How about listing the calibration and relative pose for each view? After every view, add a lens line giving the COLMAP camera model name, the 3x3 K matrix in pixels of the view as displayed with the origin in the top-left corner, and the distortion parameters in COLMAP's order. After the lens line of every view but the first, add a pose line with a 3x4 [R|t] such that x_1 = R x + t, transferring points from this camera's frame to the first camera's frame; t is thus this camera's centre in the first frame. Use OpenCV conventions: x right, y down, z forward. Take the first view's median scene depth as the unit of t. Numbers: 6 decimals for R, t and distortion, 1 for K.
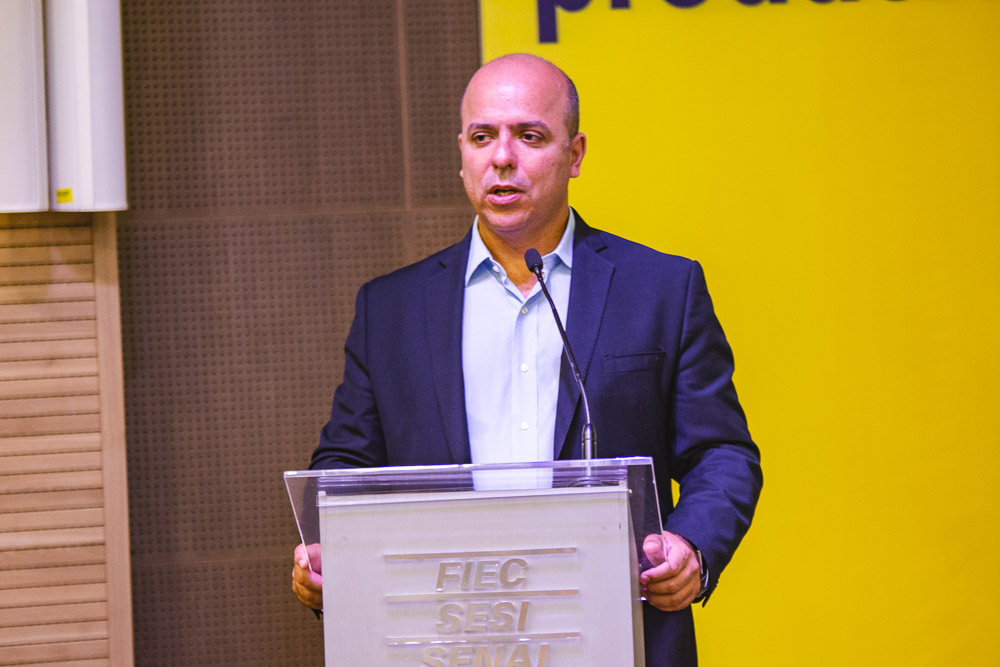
lens RADIAL K [[5550.9, 0, 500.0], [0, 5550.9, 333.5], [0, 0, 1]] dist [0.432661, 6.734599]
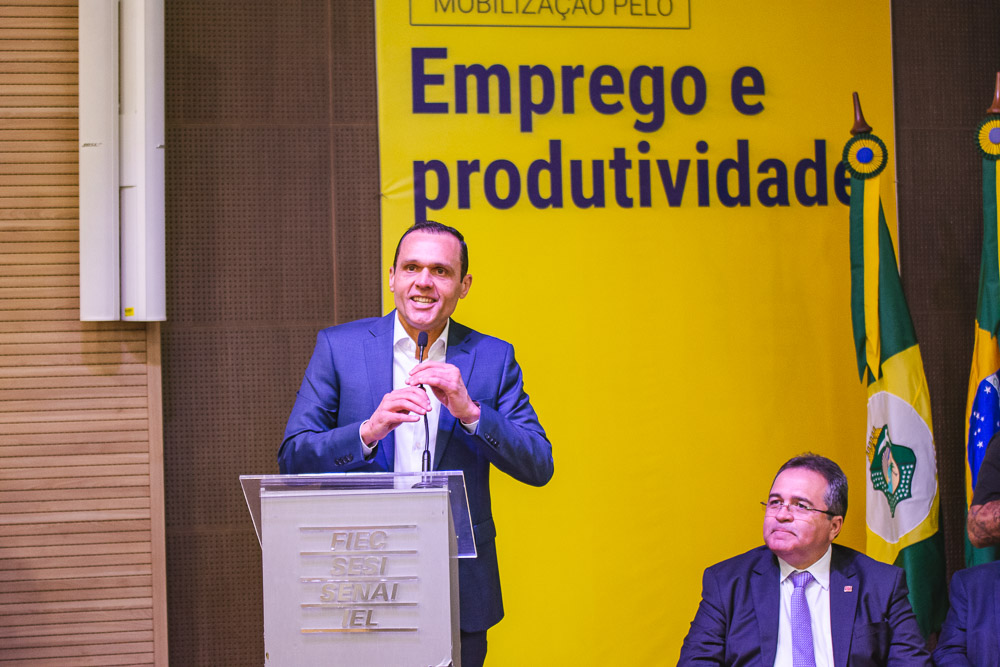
lens RADIAL K [[3058.1, 0, 500.0], [0, 3058.1, 333.5], [0, 0, 1]] dist [-0.275495, 0.052244]
pose [[0.999643, 0.017795, 0.019936, 0.015122], [-0.017256, 0.999490, -0.026865, 0.004463], [-0.020404, 0.026511, 0.999440, 0.073591]]
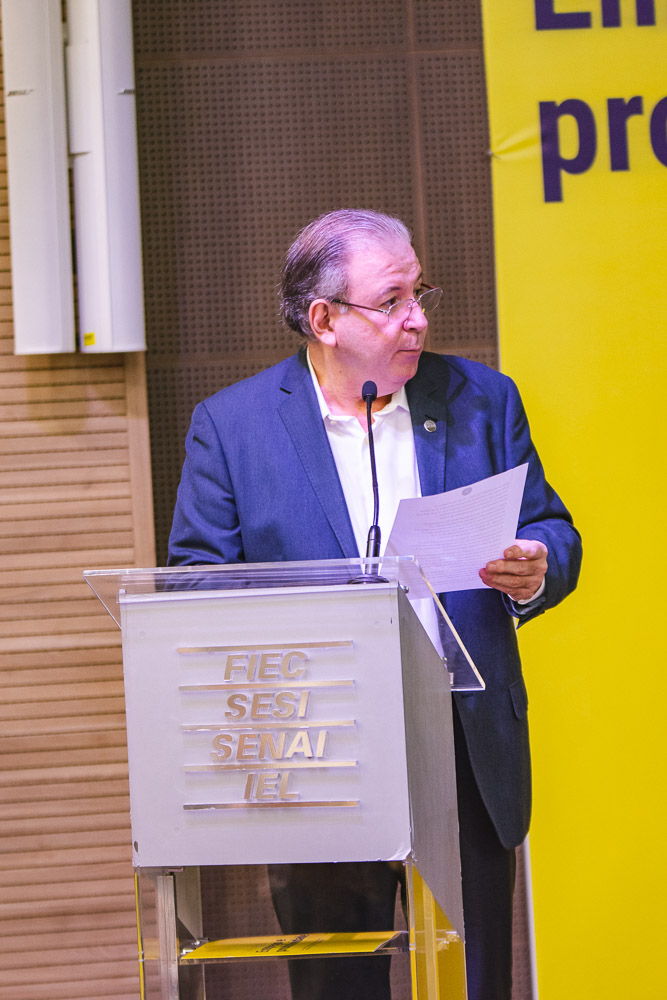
lens RADIAL K [[4114.7, 0, 333.5], [0, 4114.7, 500.0], [0, 0, 1]] dist [0.014303, -0.158940]
pose [[0.982578, -0.008007, -0.185679, 0.122051], [0.007402, 0.999965, -0.003950, 0.011395], [0.185704, 0.002507, 0.982603, 0.175319]]
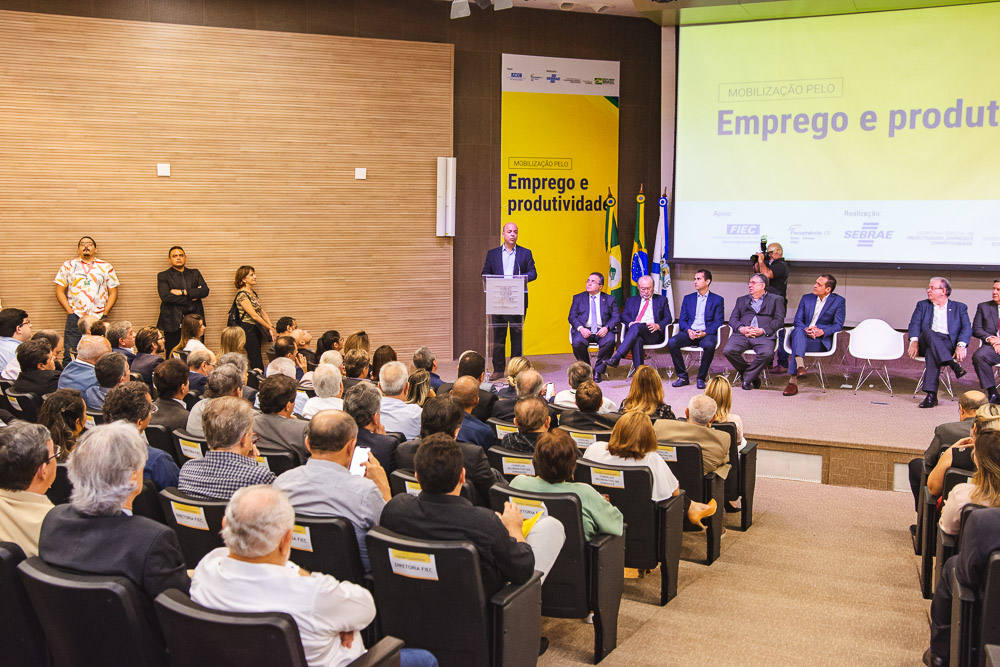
lens RADIAL K [[994.1, 0, 500.0], [0, 994.1, 333.5], [0, 0, 1]] dist [-0.003741, 0.076065]
pose [[0.998196, 0.042456, 0.042452, -0.055653], [-0.046692, 0.993442, 0.104371, -0.033449], [-0.037742, -0.106164, 0.993632, -0.356290]]
